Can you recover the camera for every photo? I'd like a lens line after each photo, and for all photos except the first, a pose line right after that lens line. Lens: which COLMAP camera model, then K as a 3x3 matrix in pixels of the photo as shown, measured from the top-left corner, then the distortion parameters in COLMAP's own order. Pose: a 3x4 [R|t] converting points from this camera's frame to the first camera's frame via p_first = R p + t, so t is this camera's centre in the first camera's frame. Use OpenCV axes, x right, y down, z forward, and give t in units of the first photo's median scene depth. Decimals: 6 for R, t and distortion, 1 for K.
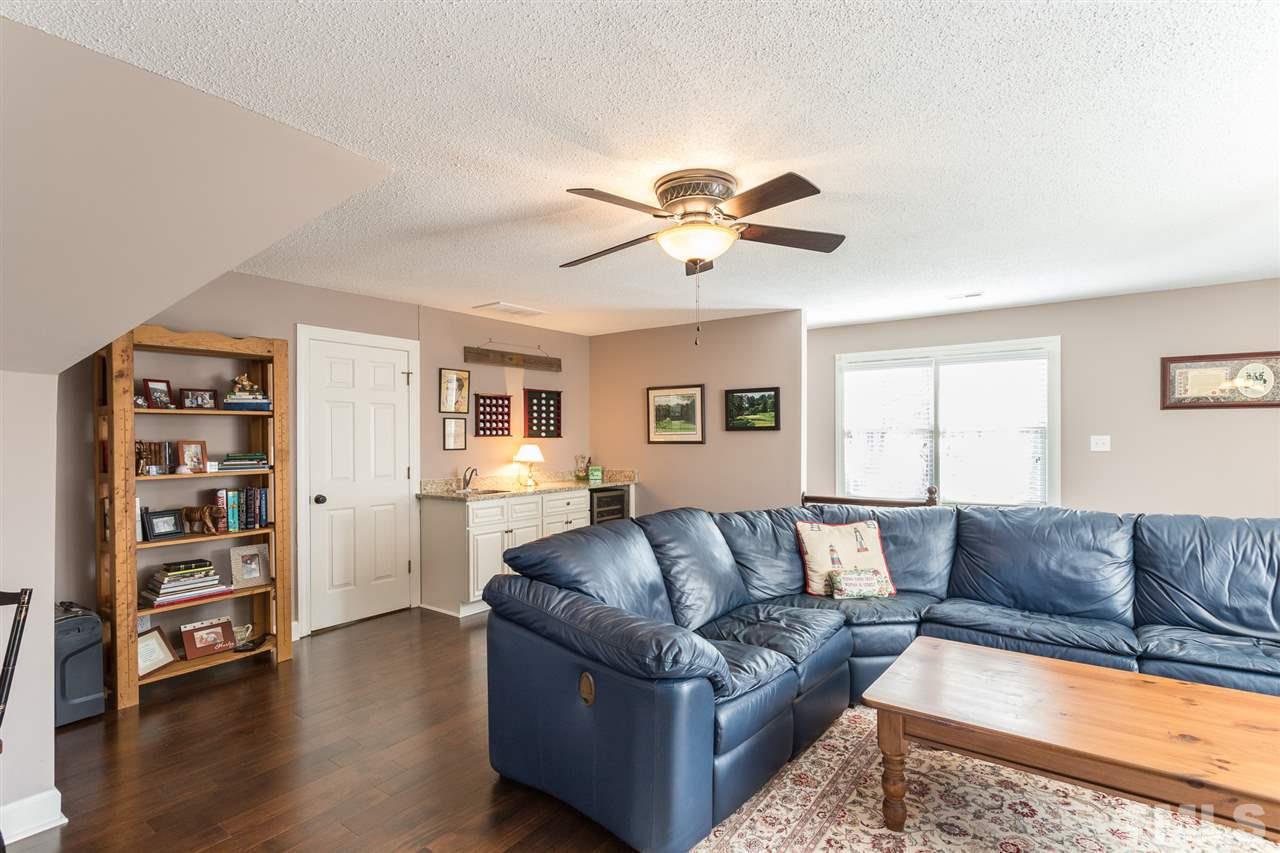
lens RADIAL K [[629.7, 0, 635.5], [0, 629.7, 437.4], [0, 0, 1]] dist [0.001809, -0.000848]
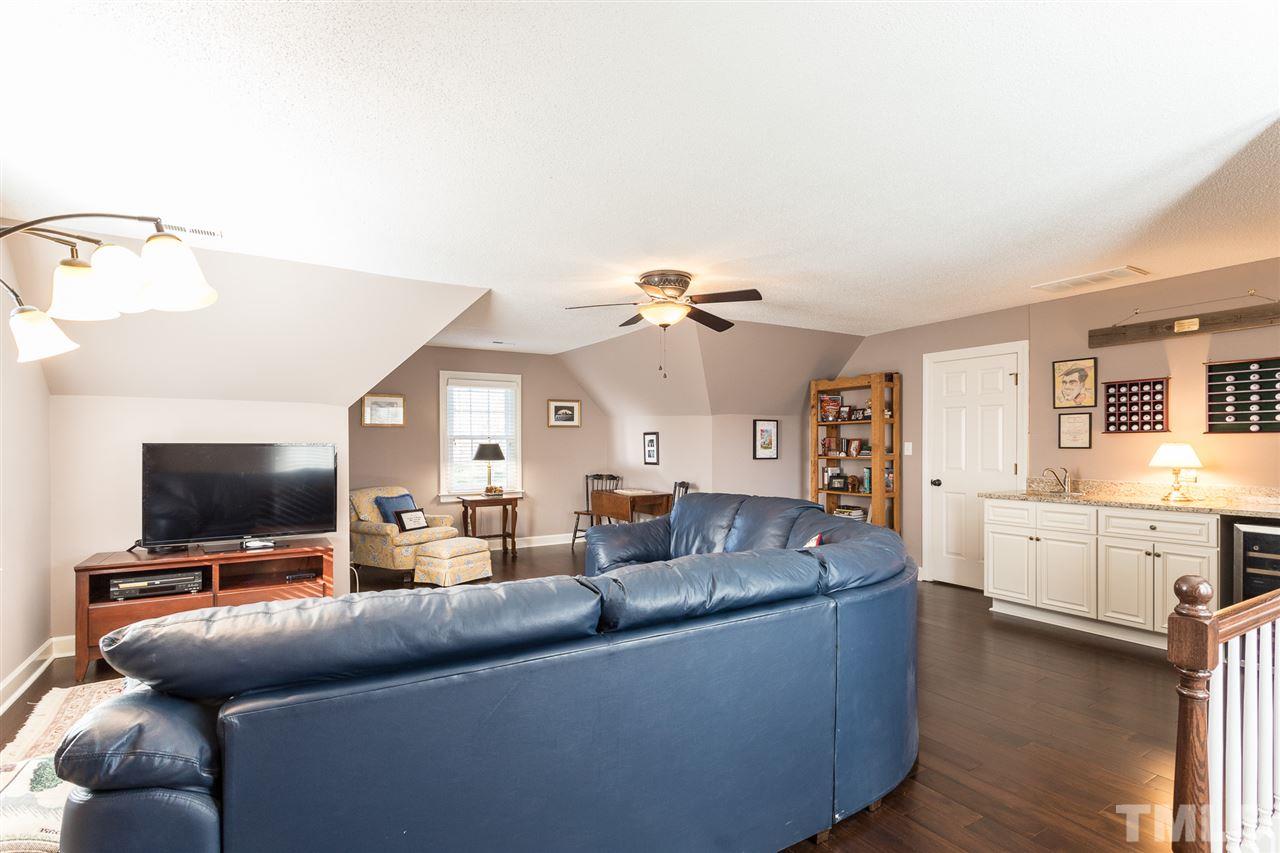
lens RADIAL K [[629.7, 0, 641.1], [0, 629.7, 438.0], [0, 0, 1]] dist [0.001809, -0.000848]
pose [[-0.393571, -0.001186, -0.919293, 0.738726], [0.005063, 0.999981, -0.003457, 0.004442], [0.919280, -0.006016, -0.393558, 0.730159]]
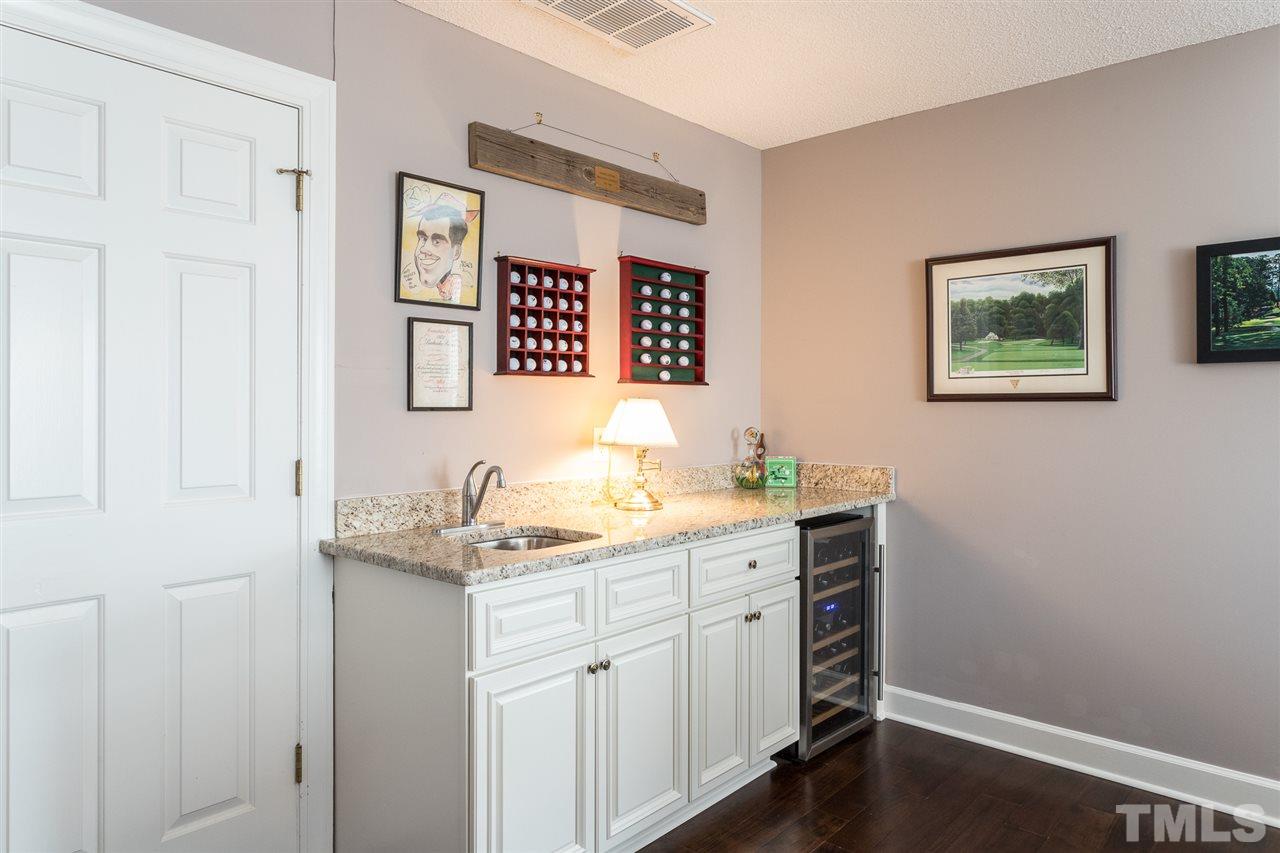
lens RADIAL K [[838.6, 0, 628.7], [0, 838.6, 401.7], [0, 0, 1]] dist [-0.003691, 0.001270]
pose [[0.995694, 0.006300, -0.092485, -0.129233], [-0.006666, 0.999971, -0.003655, 0.014753], [0.092459, 0.004255, 0.995707, 0.506400]]
